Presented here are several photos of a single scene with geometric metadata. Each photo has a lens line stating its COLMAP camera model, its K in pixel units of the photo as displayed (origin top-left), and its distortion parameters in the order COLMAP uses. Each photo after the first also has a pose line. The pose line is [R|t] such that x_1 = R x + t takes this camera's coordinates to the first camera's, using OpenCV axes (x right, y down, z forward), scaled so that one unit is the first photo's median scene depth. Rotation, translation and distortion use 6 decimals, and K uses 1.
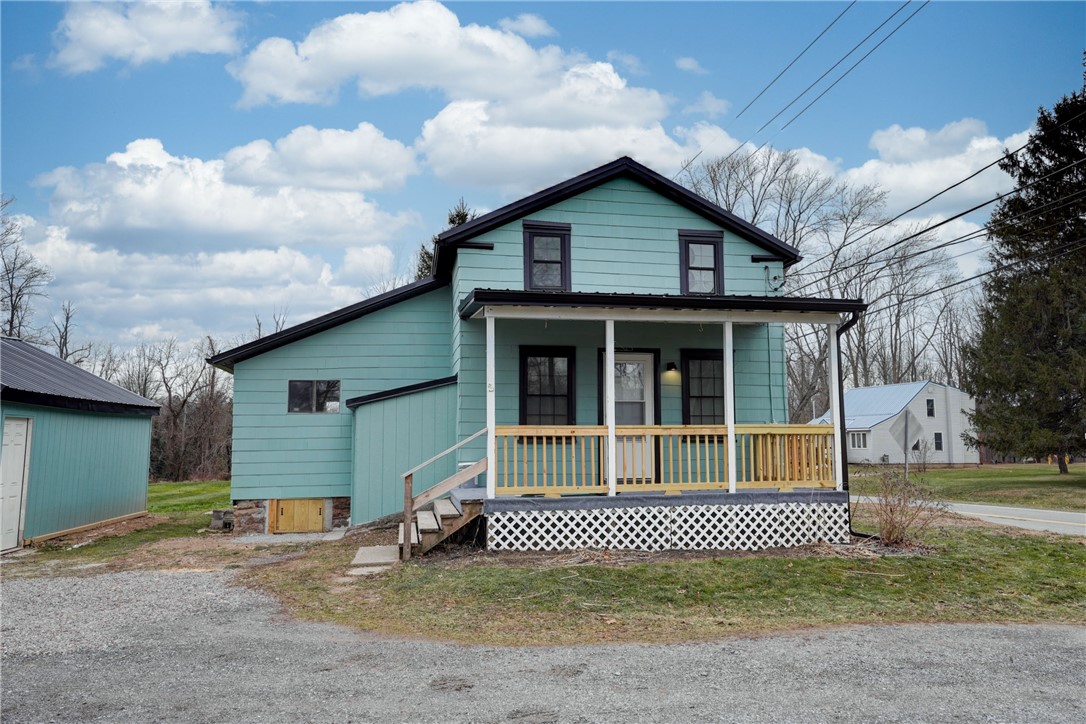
lens RADIAL K [[796.1, 0, 543.0], [0, 796.1, 362.0], [0, 0, 1]] dist [-0.001515, -0.002763]
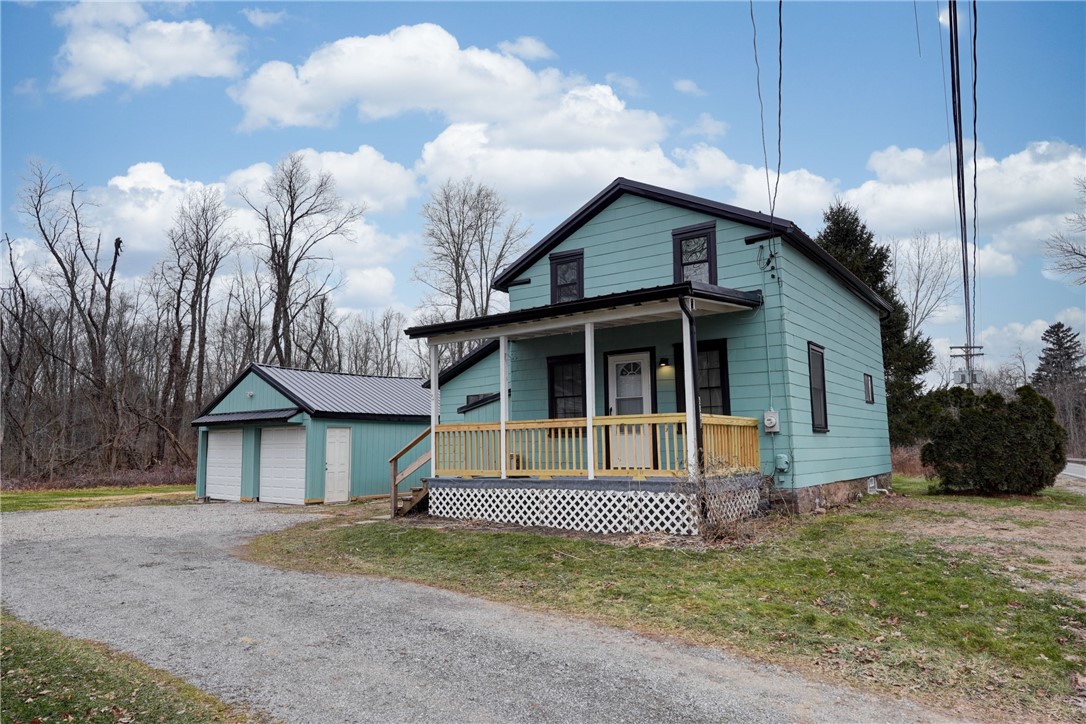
lens RADIAL K [[702.8, 0, 545.4], [0, 702.8, 344.5], [0, 0, 1]] dist [0.002054, 0.000617]
pose [[0.685862, -0.108278, -0.719631, 0.908656], [0.094385, 0.993752, -0.059568, 0.031384], [0.721585, -0.027067, 0.691797, 0.288642]]
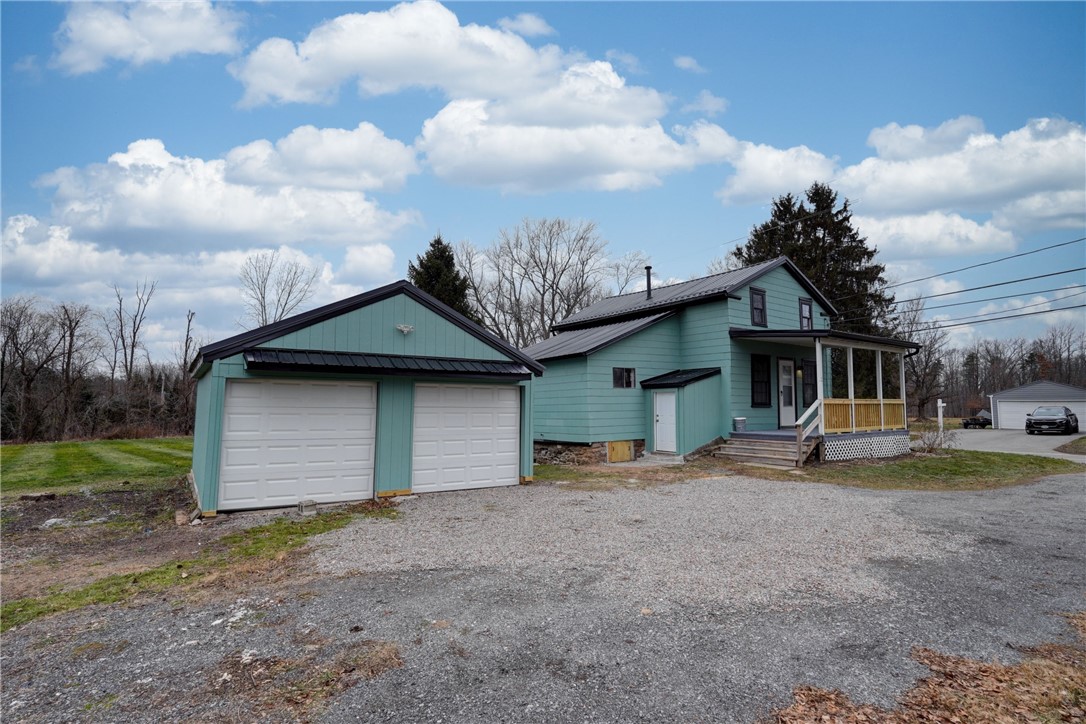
lens RADIAL K [[554.2, 0, 543.0], [0, 554.2, 362.0], [0, 0, 1]] dist [0.000663, 0.001134]
pose [[0.907597, 0.040033, 0.417929, -1.213133], [-0.054546, 0.998250, 0.022834, -0.004931], [-0.416284, -0.043521, 0.908192, 0.033112]]
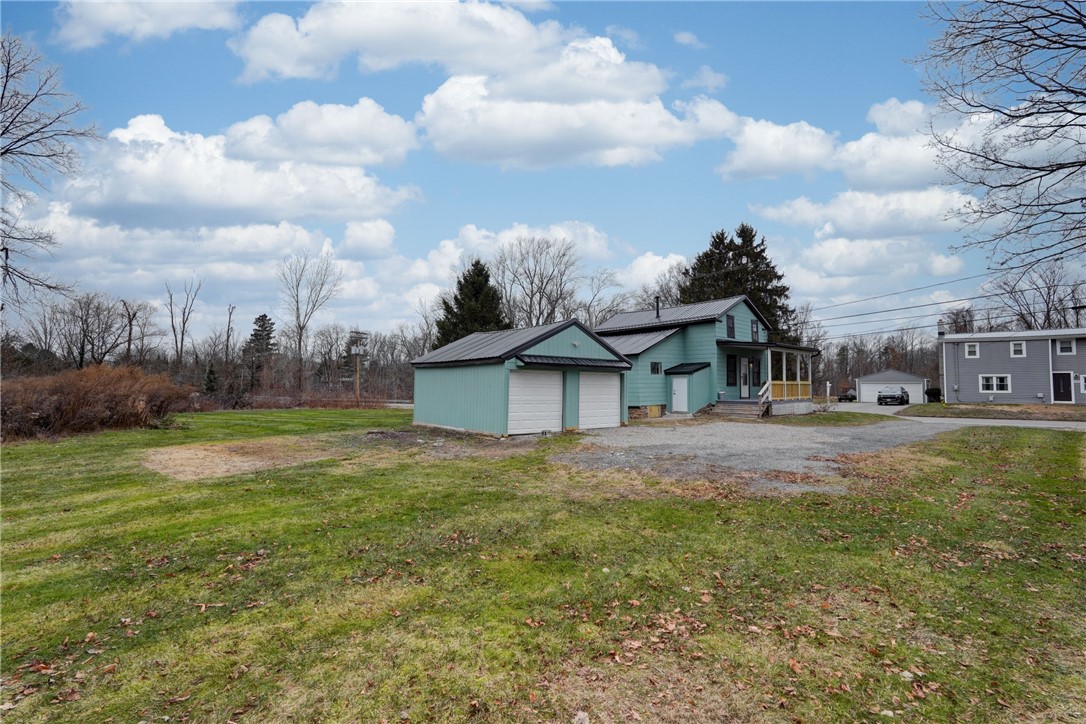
lens RADIAL K [[487.6, 0, 543.0], [0, 487.6, 362.0], [0, 0, 1]] dist [-0.001325, -0.000266]
pose [[0.857278, 0.035006, 0.513662, -1.972276], [-0.067427, 0.996727, 0.044607, -0.032216], [-0.510419, -0.072875, 0.856832, -0.338032]]
